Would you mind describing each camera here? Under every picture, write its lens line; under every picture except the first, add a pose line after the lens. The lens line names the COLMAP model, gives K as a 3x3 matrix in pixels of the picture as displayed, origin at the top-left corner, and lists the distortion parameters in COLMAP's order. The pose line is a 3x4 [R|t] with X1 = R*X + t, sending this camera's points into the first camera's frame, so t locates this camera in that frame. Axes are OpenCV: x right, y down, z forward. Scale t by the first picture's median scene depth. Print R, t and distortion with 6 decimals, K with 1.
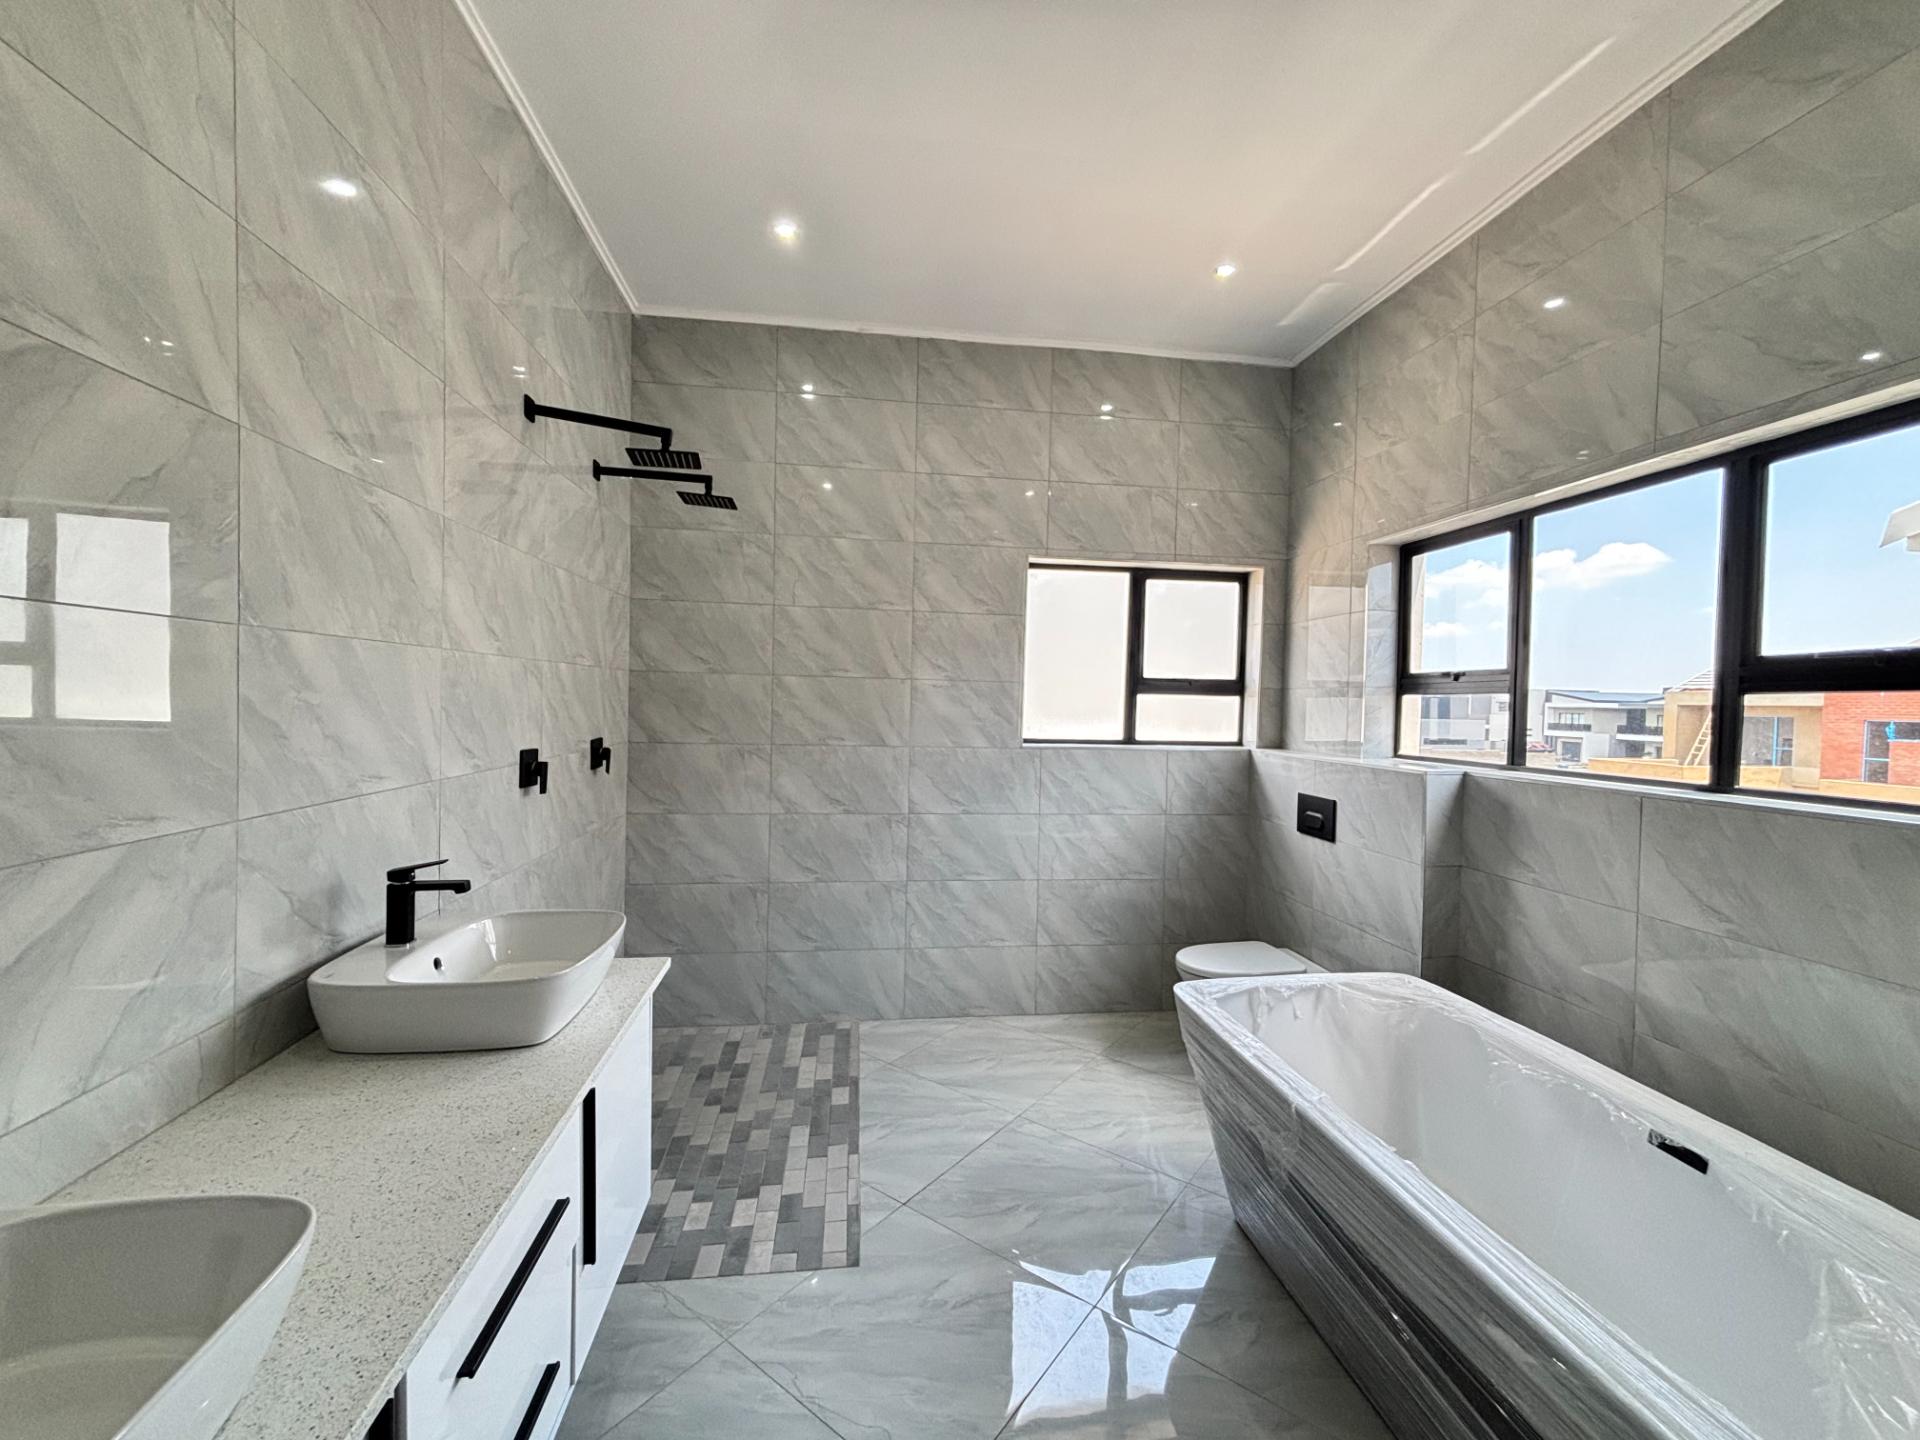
lens RADIAL K [[774.1, 0, 953.4], [0, 774.1, 719.9], [0, 0, 1]] dist [0.001501, 0.000152]
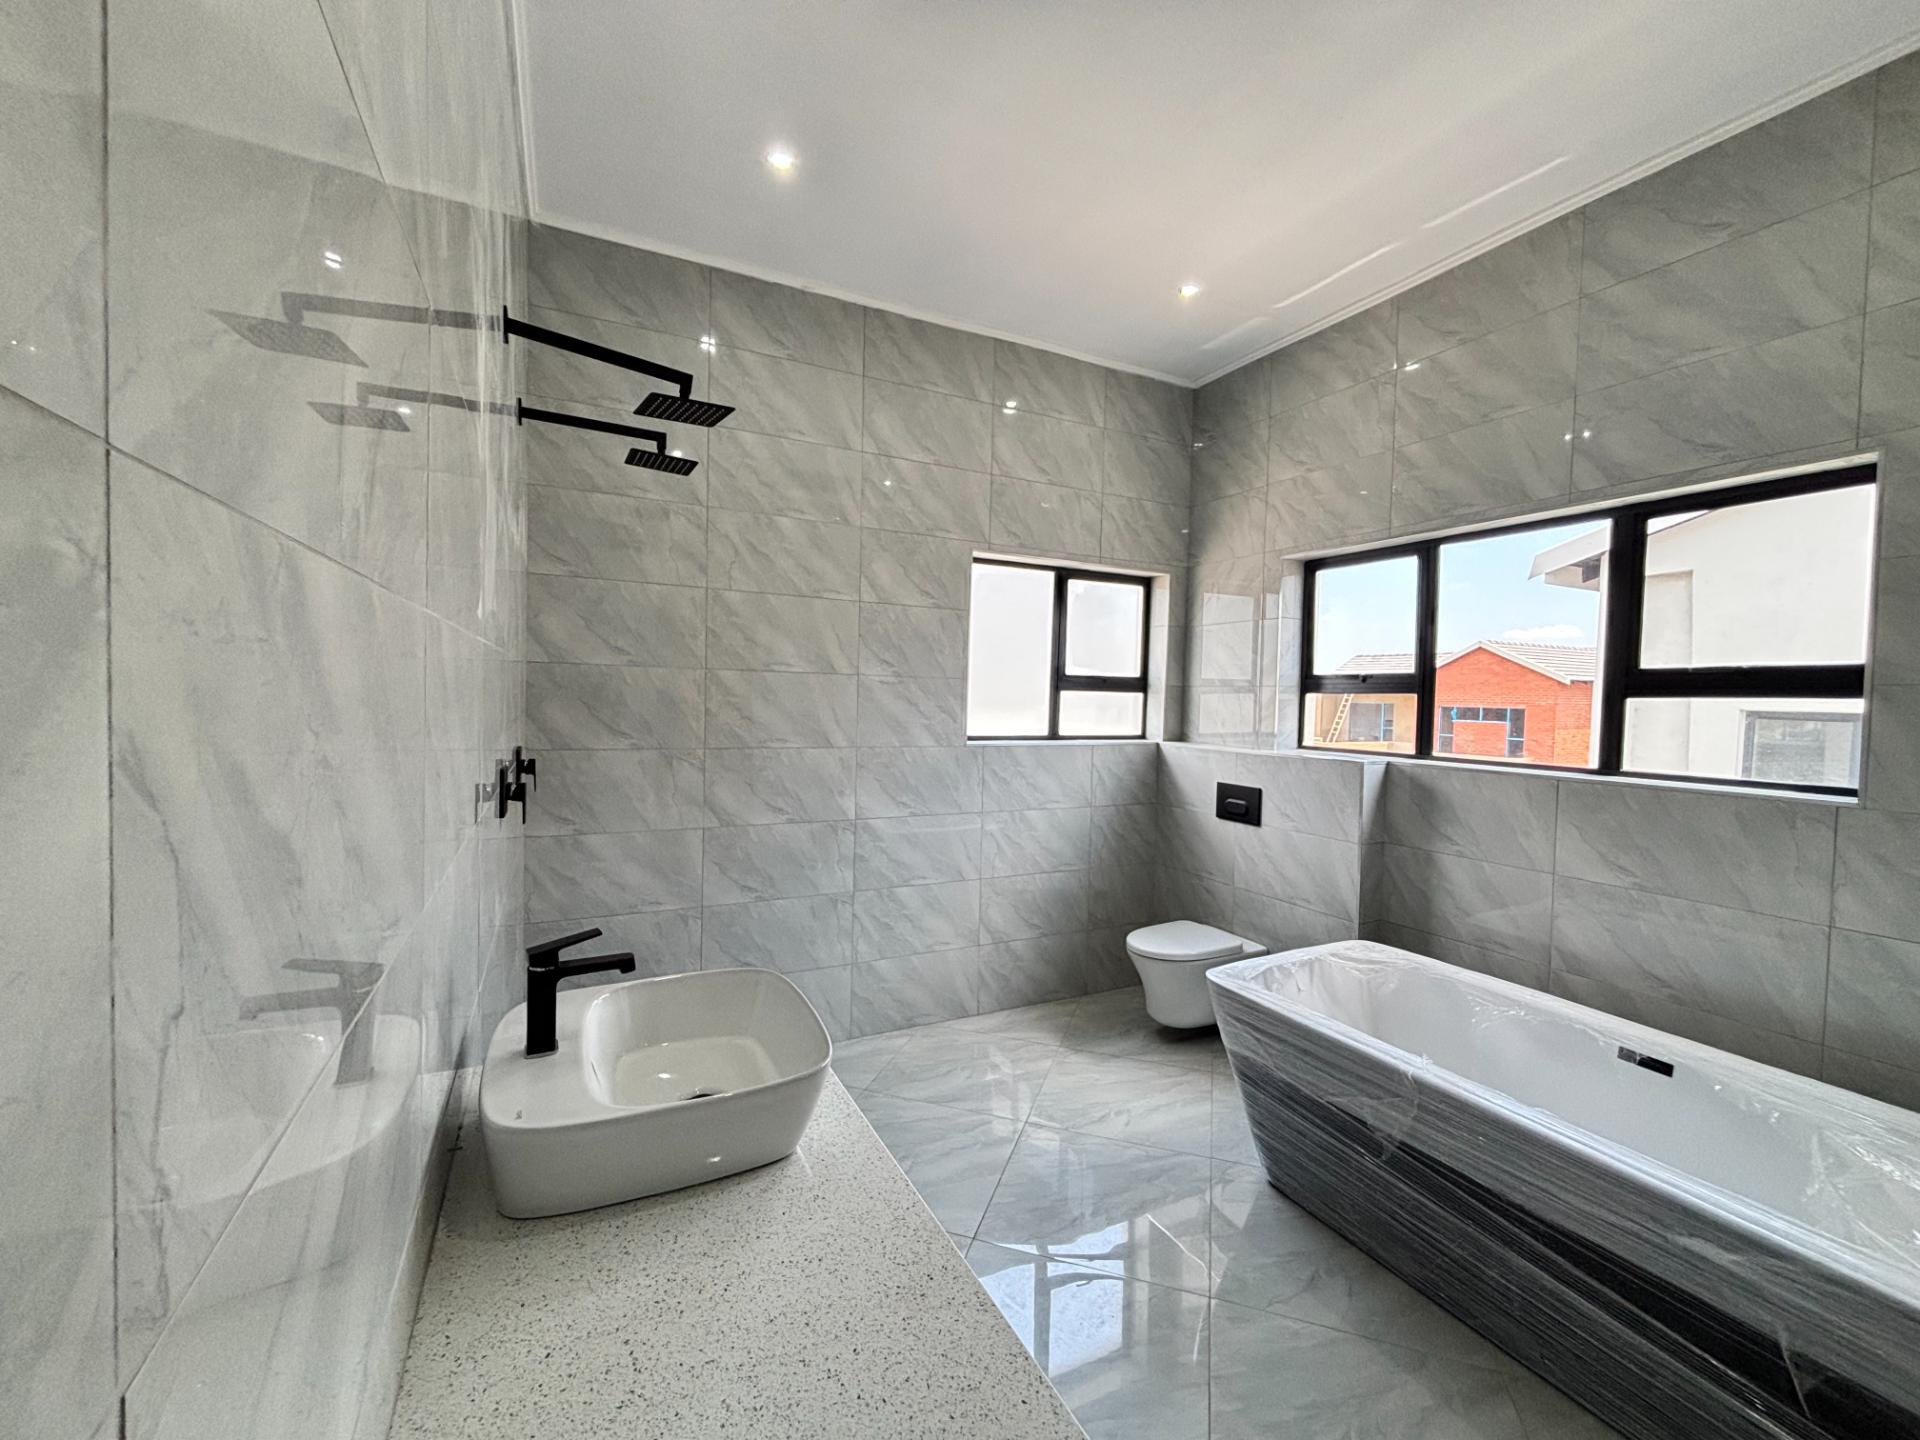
lens RADIAL K [[774.7, 0, 965.5], [0, 774.7, 721.3], [0, 0, 1]] dist [0.000394, -0.000017]
pose [[0.946424, -0.011009, 0.322739, -0.238710], [0.005631, 0.999829, 0.017592, -0.012962], [-0.322877, -0.014833, 0.946325, 0.078593]]
